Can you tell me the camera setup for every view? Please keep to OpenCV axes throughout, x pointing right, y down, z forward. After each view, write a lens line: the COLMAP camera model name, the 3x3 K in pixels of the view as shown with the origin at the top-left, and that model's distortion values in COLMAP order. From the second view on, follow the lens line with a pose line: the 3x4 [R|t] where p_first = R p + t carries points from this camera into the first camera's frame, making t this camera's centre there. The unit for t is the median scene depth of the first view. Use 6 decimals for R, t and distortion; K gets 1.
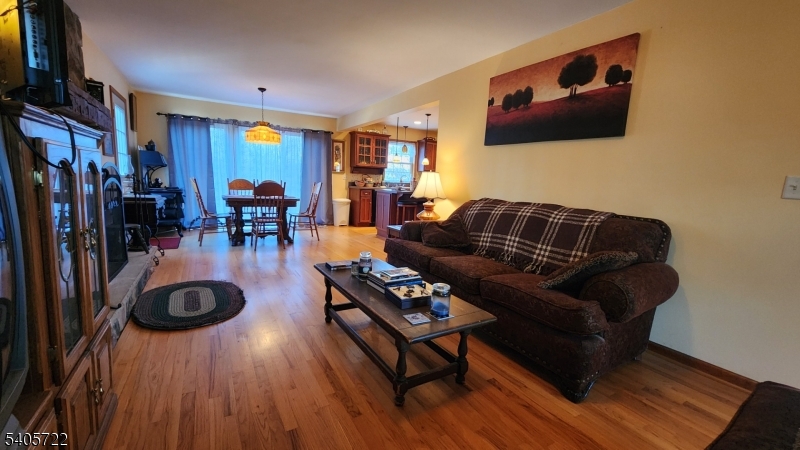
lens RADIAL K [[331.5, 0, 396.5], [0, 331.5, 228.2], [0, 0, 1]] dist [0.007959, 0.000021]
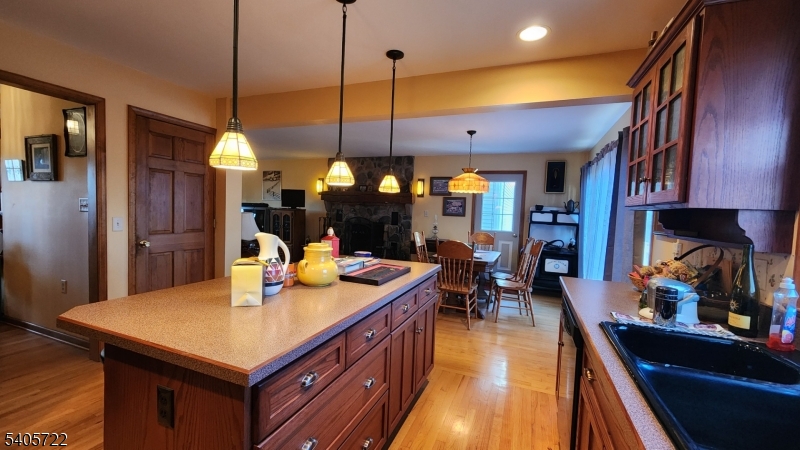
lens RADIAL K [[328.9, 0, 395.0], [0, 328.9, 227.5], [0, 0, 1]] dist [0.002169, 0.000176]
pose [[-0.786511, -0.037874, -0.616414, 0.215263], [-0.158248, 0.977153, 0.141877, -0.206441], [0.596957, 0.209135, -0.774535, 1.252165]]
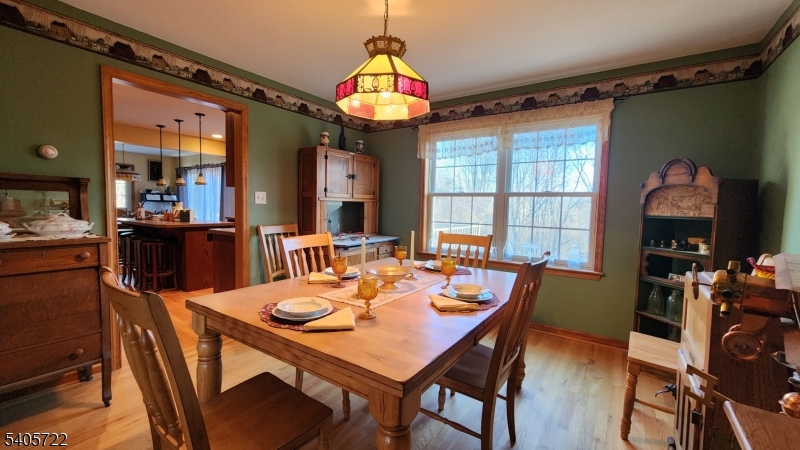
lens RADIAL K [[328.9, 0, 395.0], [0, 328.9, 227.5], [0, 0, 1]] dist [0.002169, 0.000176]
pose [[0.418569, 0.028949, -0.907723, 0.986203], [-0.136607, 0.990127, -0.031416, -0.143917], [0.897852, 0.137151, 0.418391, 1.153645]]
